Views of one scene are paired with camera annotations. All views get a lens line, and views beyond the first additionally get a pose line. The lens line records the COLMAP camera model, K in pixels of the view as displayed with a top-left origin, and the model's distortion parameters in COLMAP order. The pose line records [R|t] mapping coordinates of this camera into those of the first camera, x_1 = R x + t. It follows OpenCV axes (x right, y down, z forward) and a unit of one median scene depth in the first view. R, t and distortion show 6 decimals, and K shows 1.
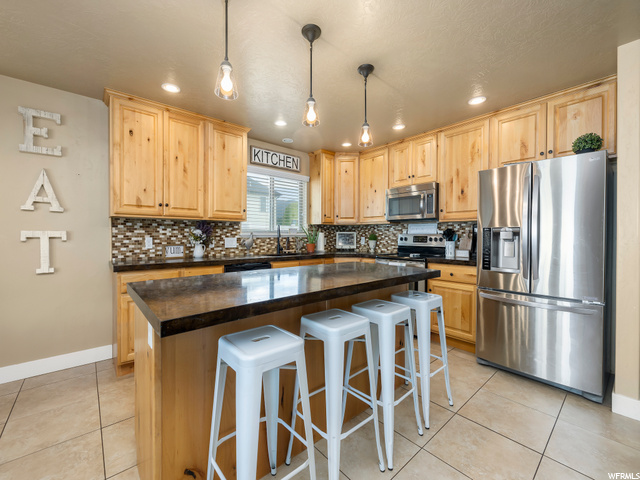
lens RADIAL K [[273.1, 0, 314.9], [0, 273.1, 238.6], [0, 0, 1]] dist [0.002343, -0.000569]
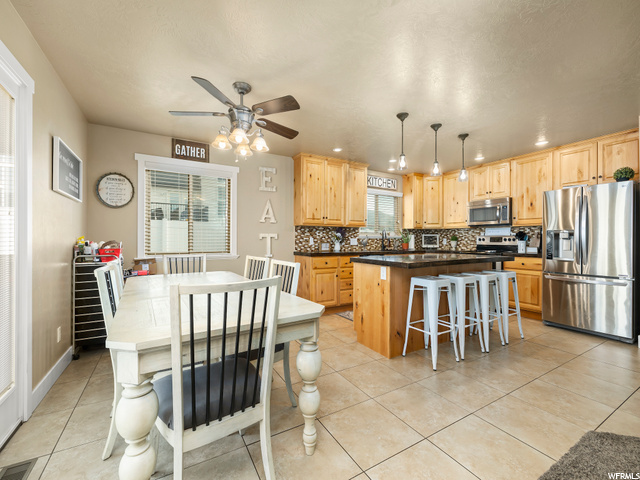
lens RADIAL K [[273.1, 0, 315.3], [0, 273.1, 238.9], [0, 0, 1]] dist [0.002343, -0.000569]
pose [[0.982061, -0.000146, -0.188562, -0.246081], [-0.002432, 0.999907, -0.013439, 0.020964], [0.188546, 0.013656, 0.981969, -0.507631]]
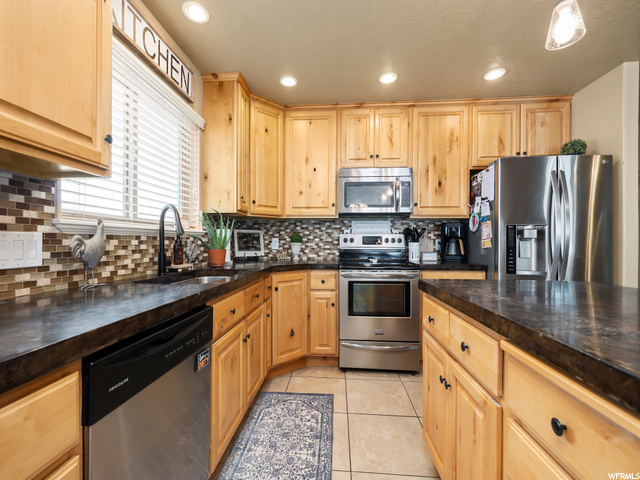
lens RADIAL K [[273.1, 0, 321.0], [0, 273.1, 241.8], [0, 0, 1]] dist [0.002343, -0.000569]
pose [[0.700485, -0.000105, 0.713667, -0.306215], [0.006911, 0.999954, -0.006637, 0.011386], [-0.713634, 0.009581, 0.700453, 0.630431]]
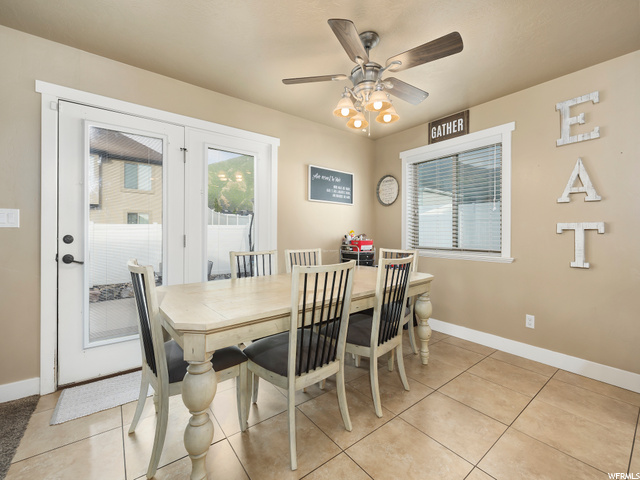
lens RADIAL K [[273.1, 0, 318.3], [0, 273.1, 233.0], [0, 0, 1]] dist [0.002343, -0.000569]
pose [[-0.059223, -0.004403, -0.998235, 0.005603], [-0.016359, 0.999860, -0.003439, 0.018209], [0.998111, 0.016126, -0.059287, 0.110673]]
